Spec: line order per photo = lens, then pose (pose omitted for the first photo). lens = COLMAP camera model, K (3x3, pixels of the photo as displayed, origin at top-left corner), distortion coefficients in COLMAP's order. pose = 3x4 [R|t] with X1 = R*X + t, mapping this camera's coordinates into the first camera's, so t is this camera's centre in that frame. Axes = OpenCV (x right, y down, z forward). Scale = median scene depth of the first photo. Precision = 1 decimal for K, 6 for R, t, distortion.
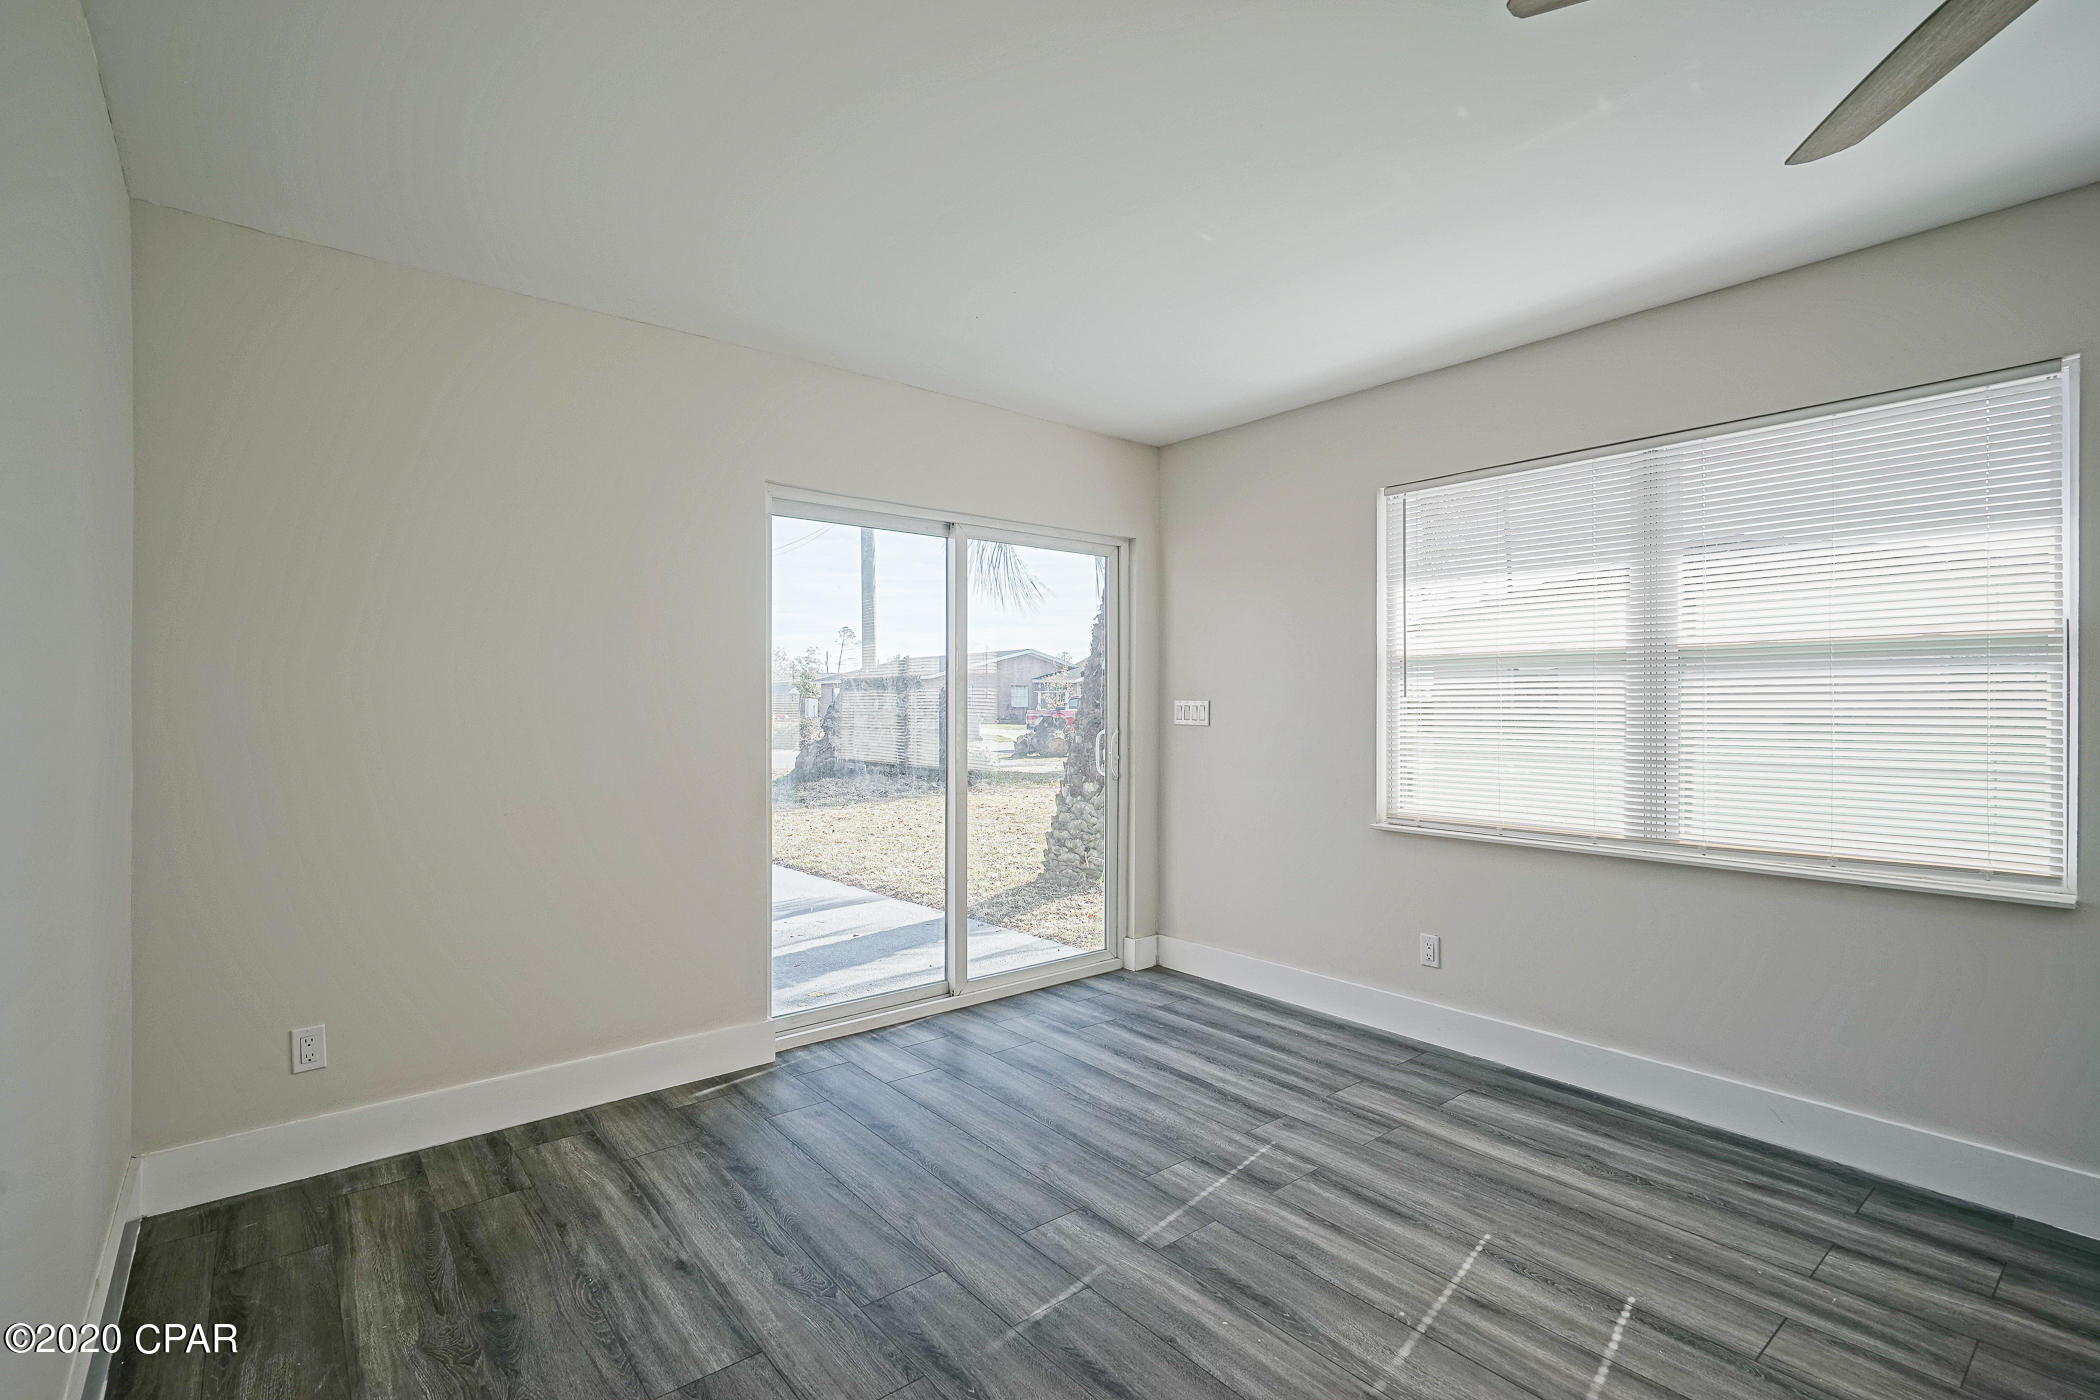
lens RADIAL K [[950.0, 0, 1050.0], [0, 950.0, 700.0], [0, 0, 1]] dist [-0.001462, -0.000311]
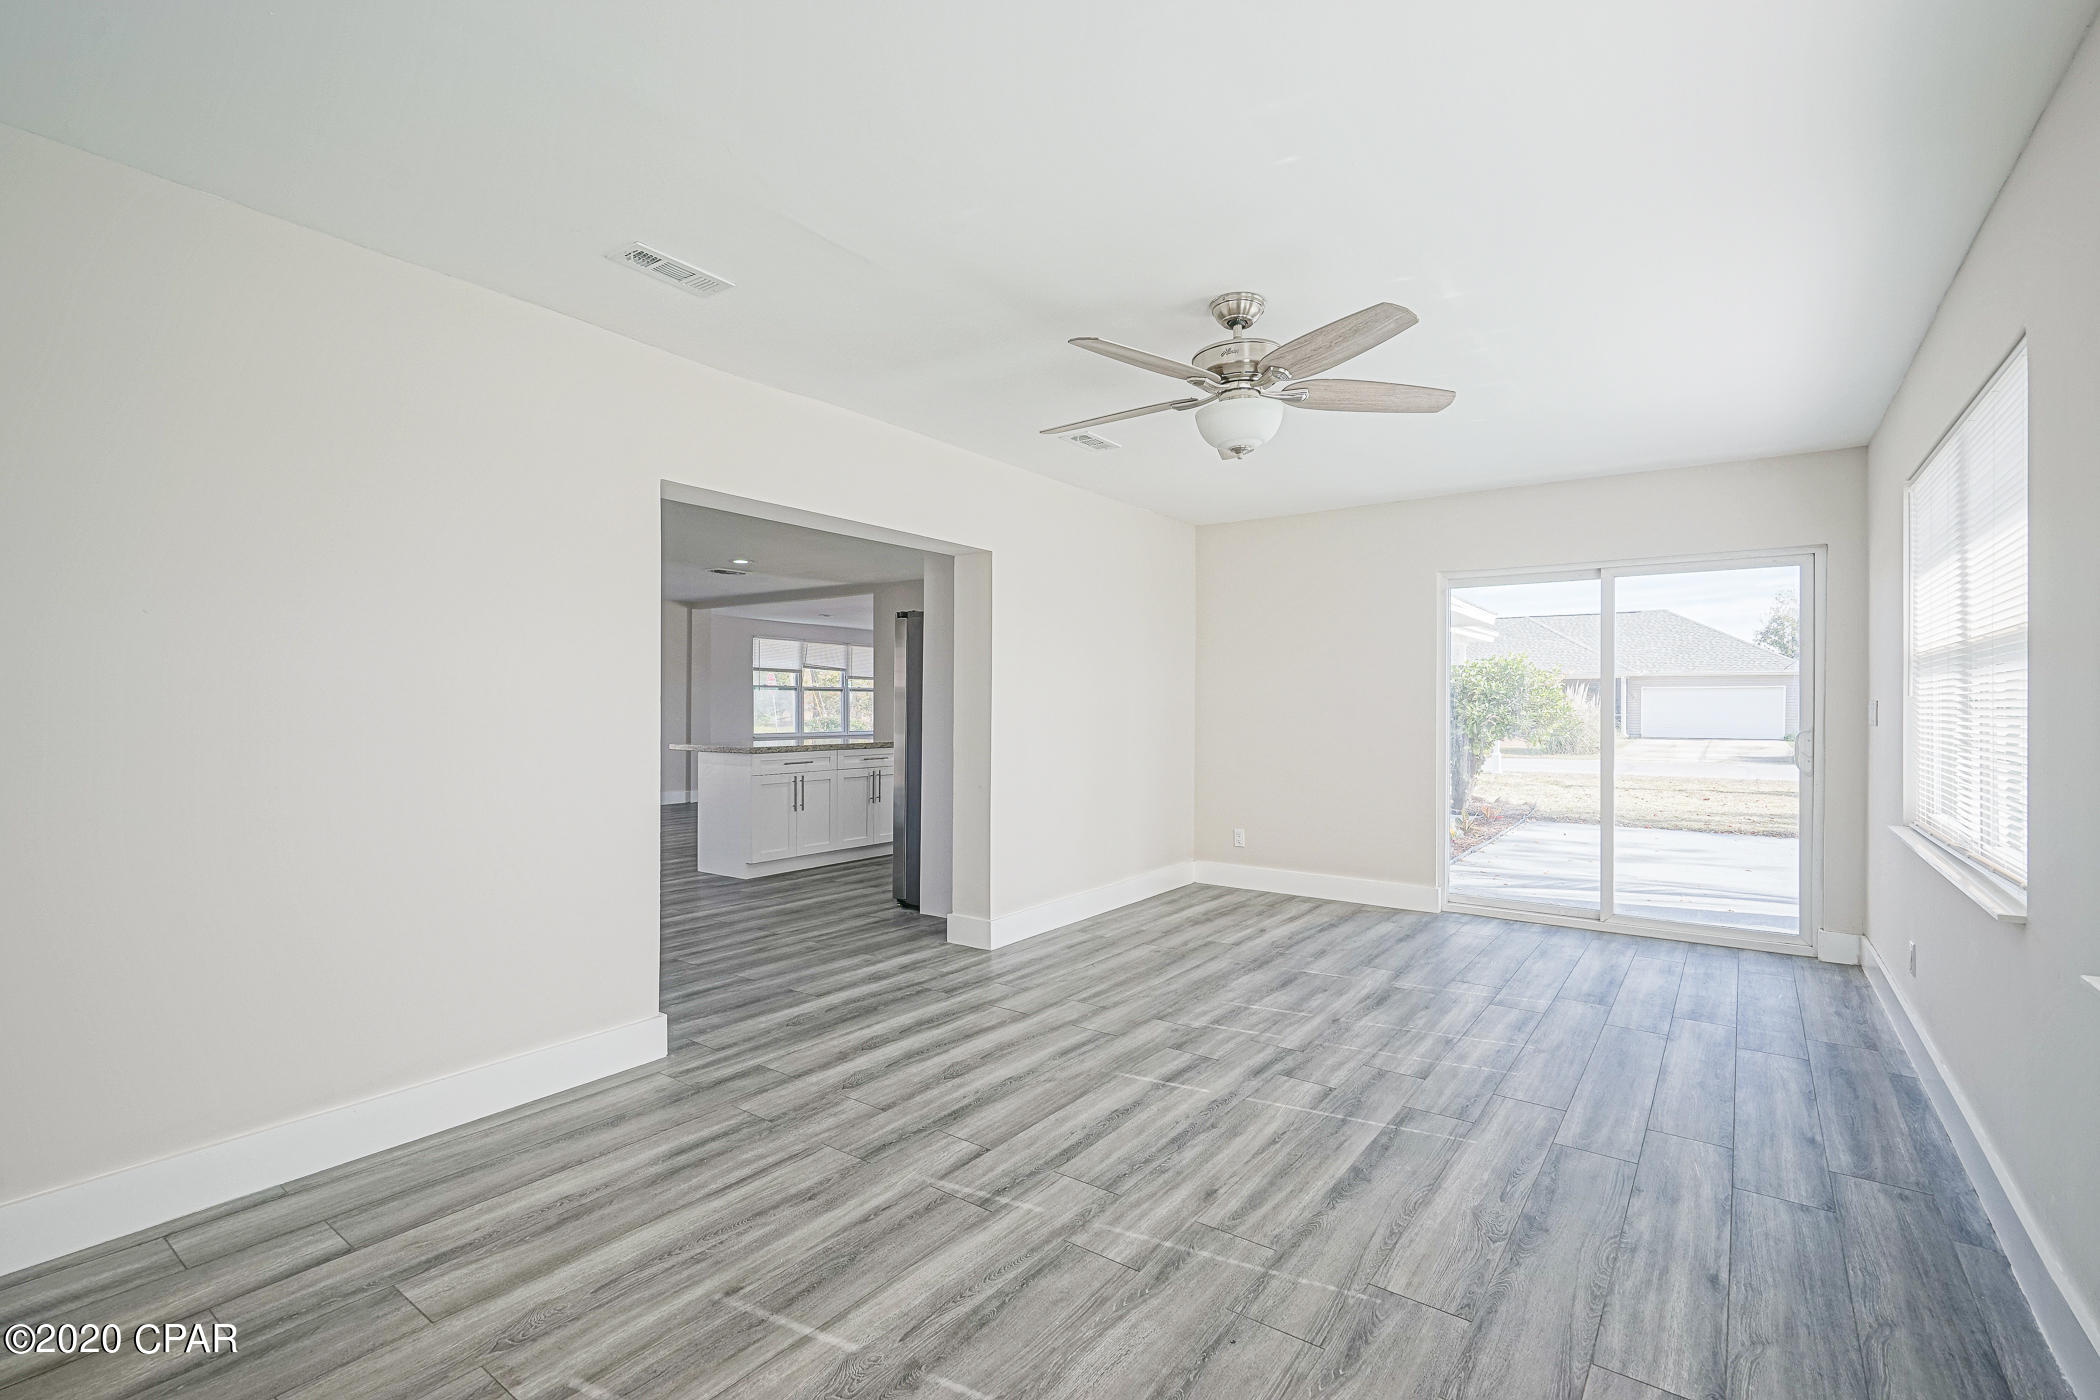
lens RADIAL K [[950.0, 0, 1050.0], [0, 950.0, 700.0], [0, 0, 1]] dist [-0.001462, -0.000311]
pose [[0.244245, -0.005667, -0.969697, 1.608498], [0.007547, 0.999964, -0.003943, -0.001652], [0.969684, -0.006355, 0.244279, -0.125083]]
